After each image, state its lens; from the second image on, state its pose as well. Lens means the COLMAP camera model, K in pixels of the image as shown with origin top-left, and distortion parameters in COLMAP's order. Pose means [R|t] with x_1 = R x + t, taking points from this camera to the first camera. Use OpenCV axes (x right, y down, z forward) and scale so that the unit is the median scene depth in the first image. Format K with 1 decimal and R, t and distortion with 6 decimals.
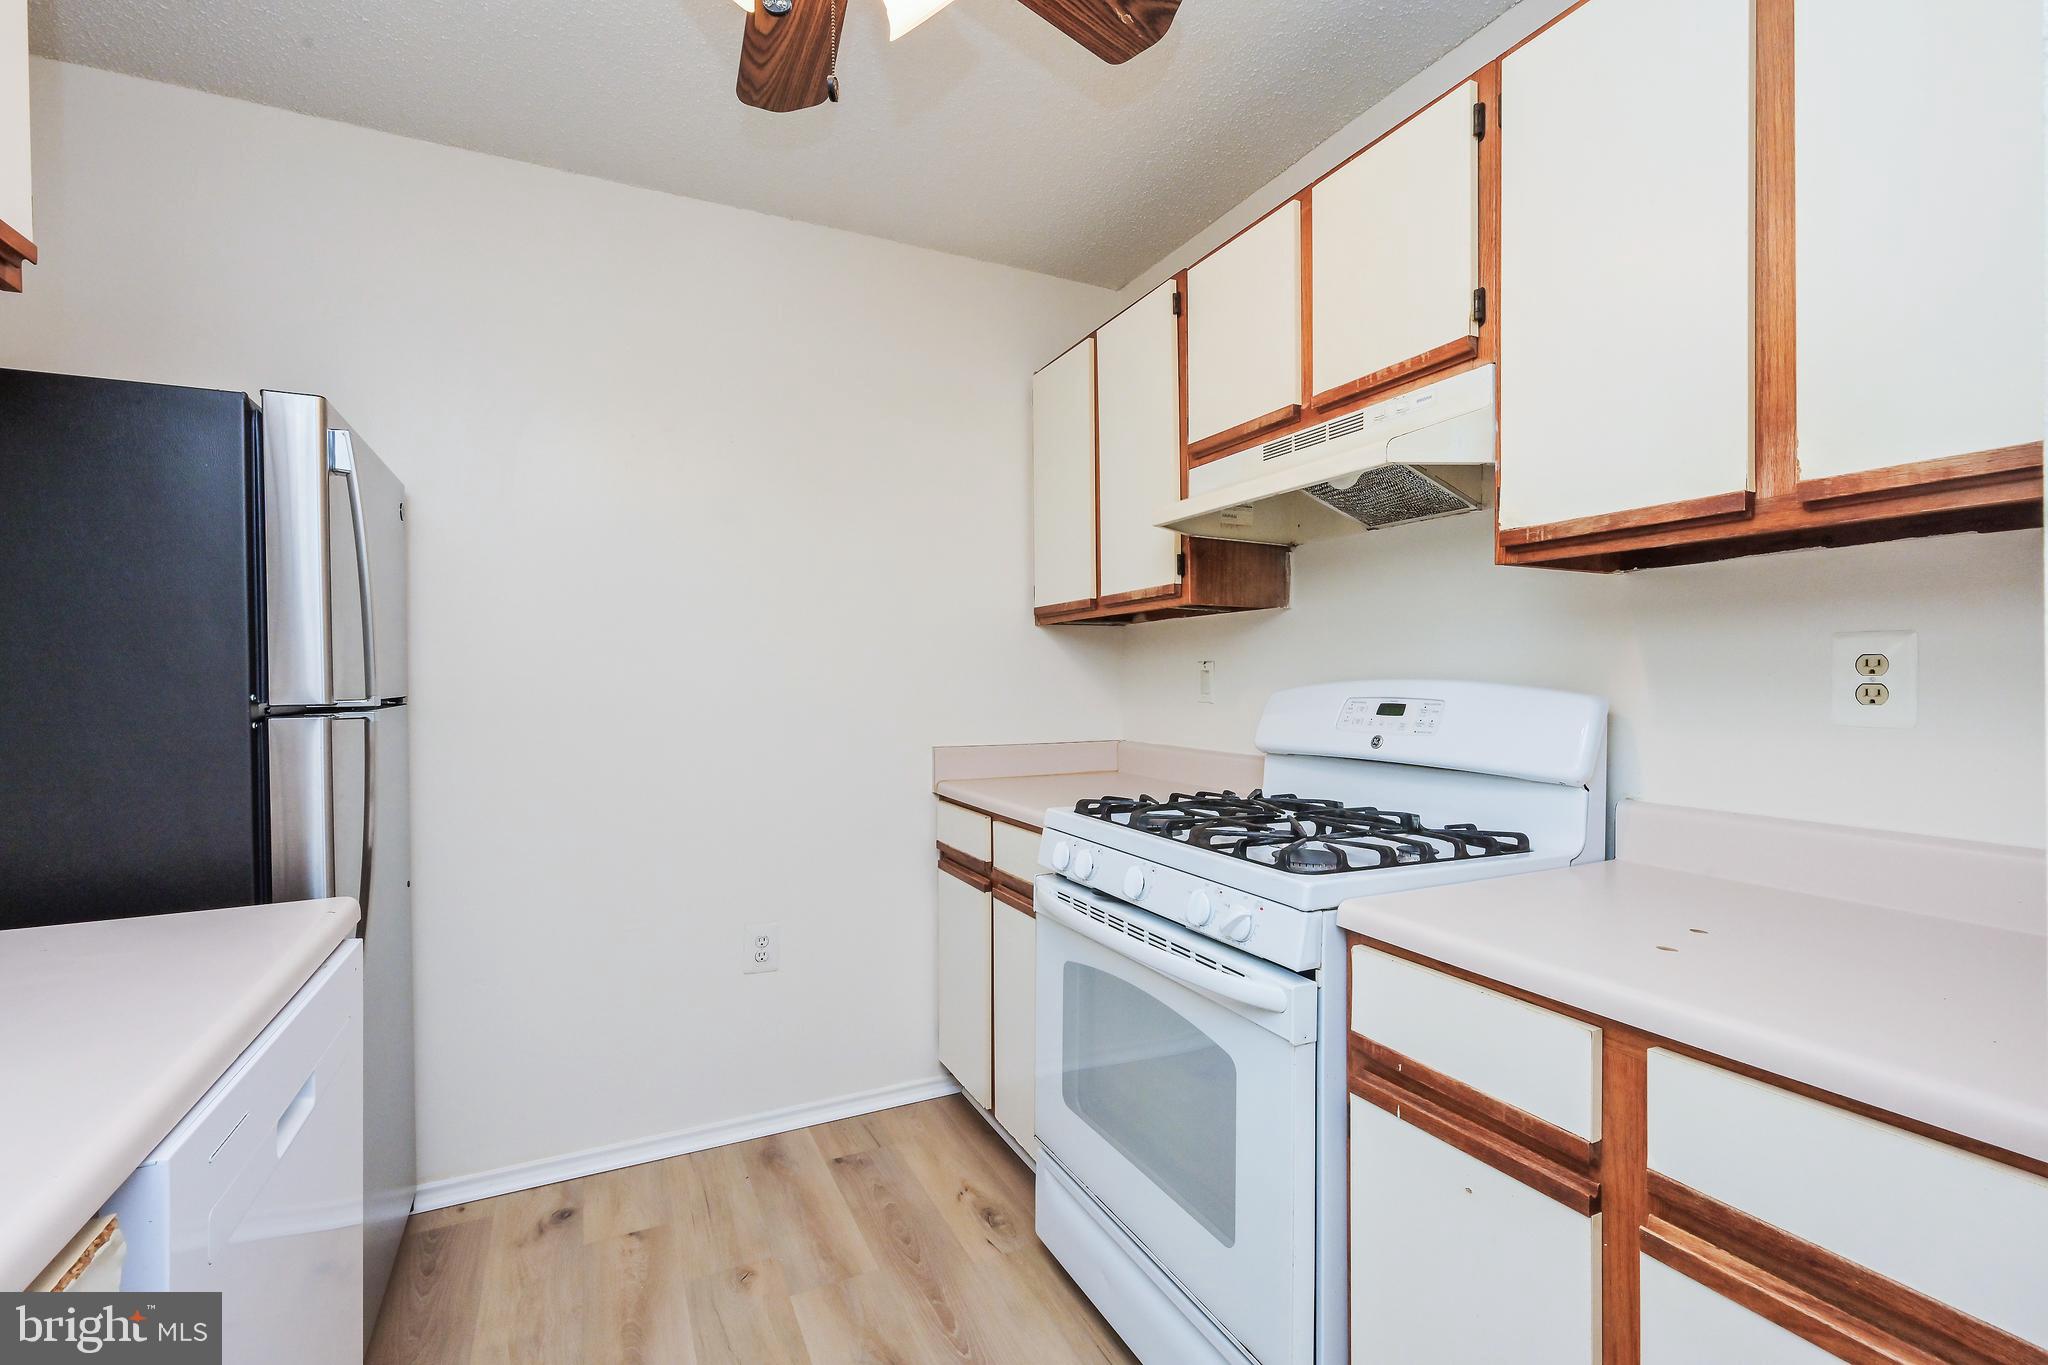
lens RADIAL K [[901.6, 0, 1024.0], [0, 901.6, 682.5], [0, 0, 1]] dist [-0.003651, 0.000273]
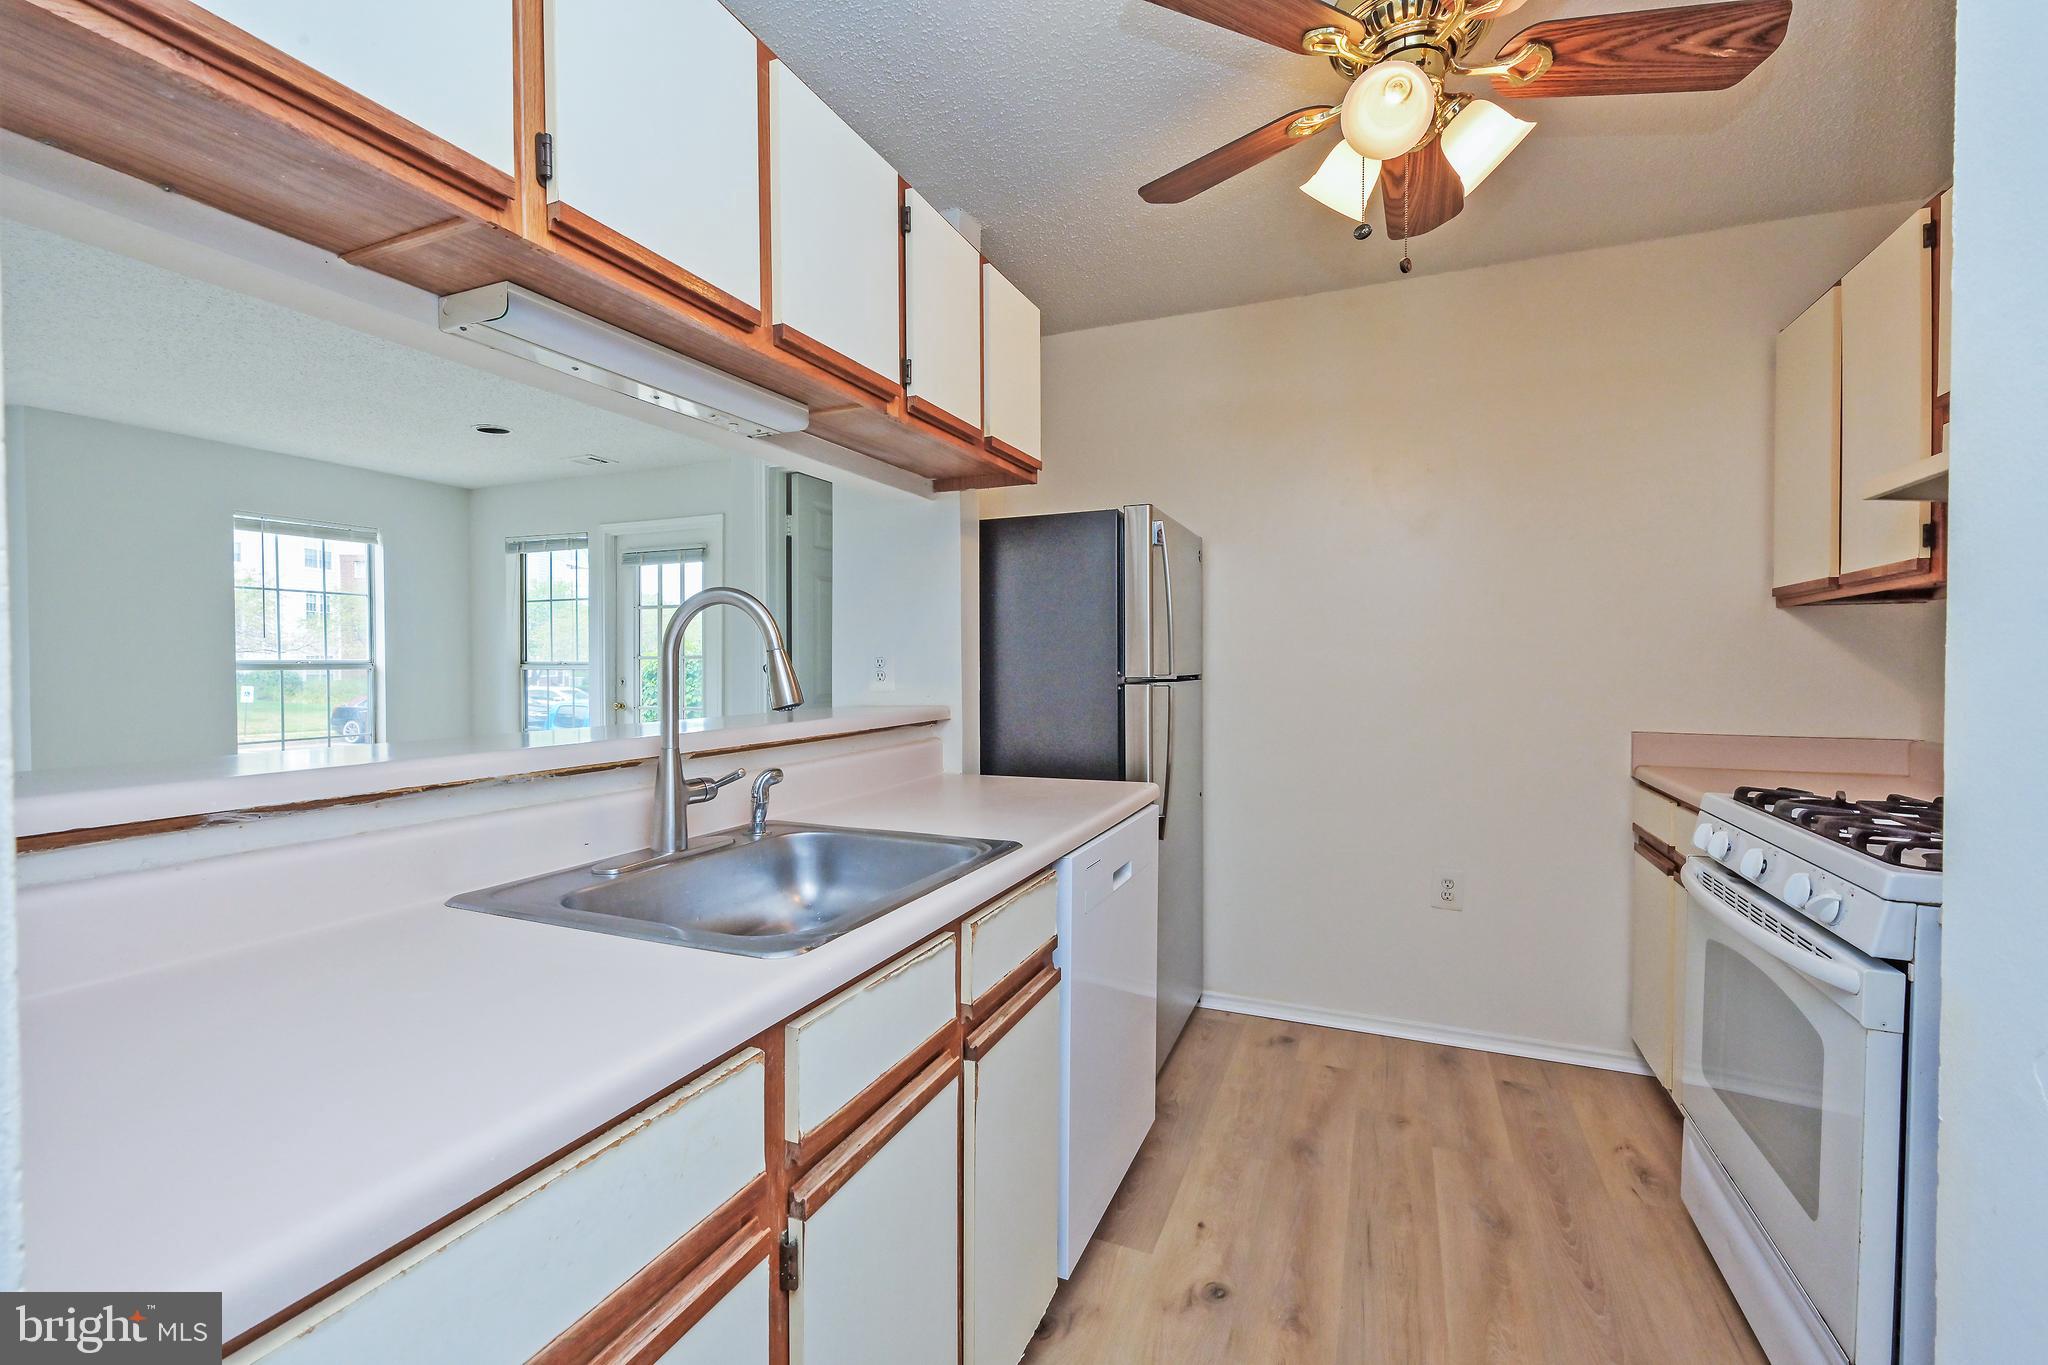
lens RADIAL K [[855.6, 0, 1024.0], [0, 855.6, 682.5], [0, 0, 1]] dist [-0.002222, -0.000459]
pose [[0.656854, 0.022414, -0.753684, 0.242039], [-0.007600, 0.999704, 0.023107, -0.002020], [0.753979, -0.009450, 0.656830, -0.214646]]
